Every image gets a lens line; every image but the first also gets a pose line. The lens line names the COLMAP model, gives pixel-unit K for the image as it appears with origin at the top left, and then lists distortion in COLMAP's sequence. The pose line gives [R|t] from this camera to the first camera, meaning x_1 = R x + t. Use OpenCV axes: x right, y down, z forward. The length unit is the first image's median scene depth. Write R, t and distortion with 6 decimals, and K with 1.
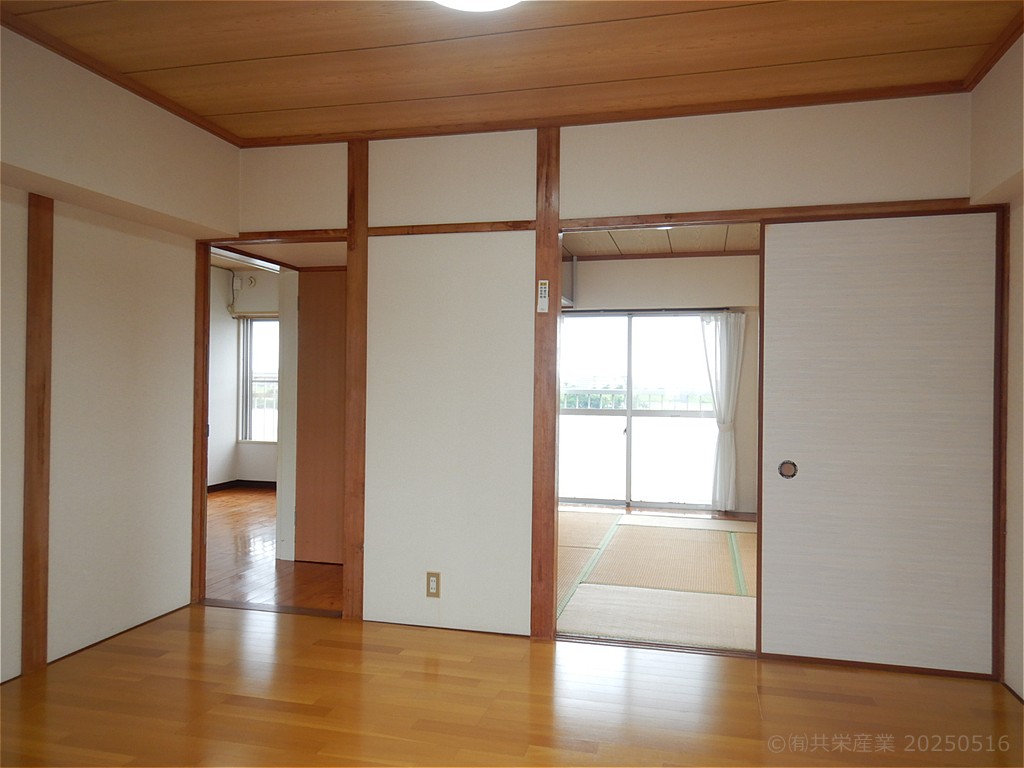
lens RADIAL K [[728.6, 0, 515.0], [0, 728.6, 384.0], [0, 0, 1]] dist [0.014984, -0.010594]
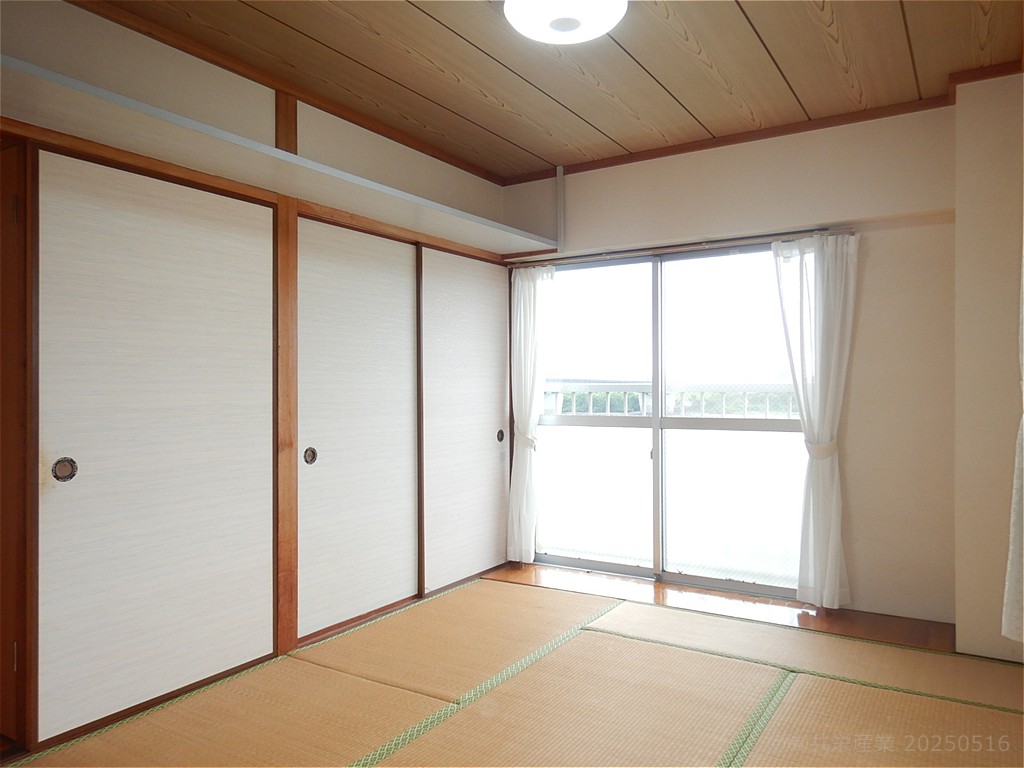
lens RADIAL K [[728.6, 0, 509.5], [0, 728.6, 391.1], [0, 0, 1]] dist [0.014984, -0.010594]
pose [[0.947136, -0.014910, -0.320486, 0.234247], [0.018487, 0.999796, 0.008123, 0.006395], [0.320300, -0.013619, 0.947218, 0.402043]]
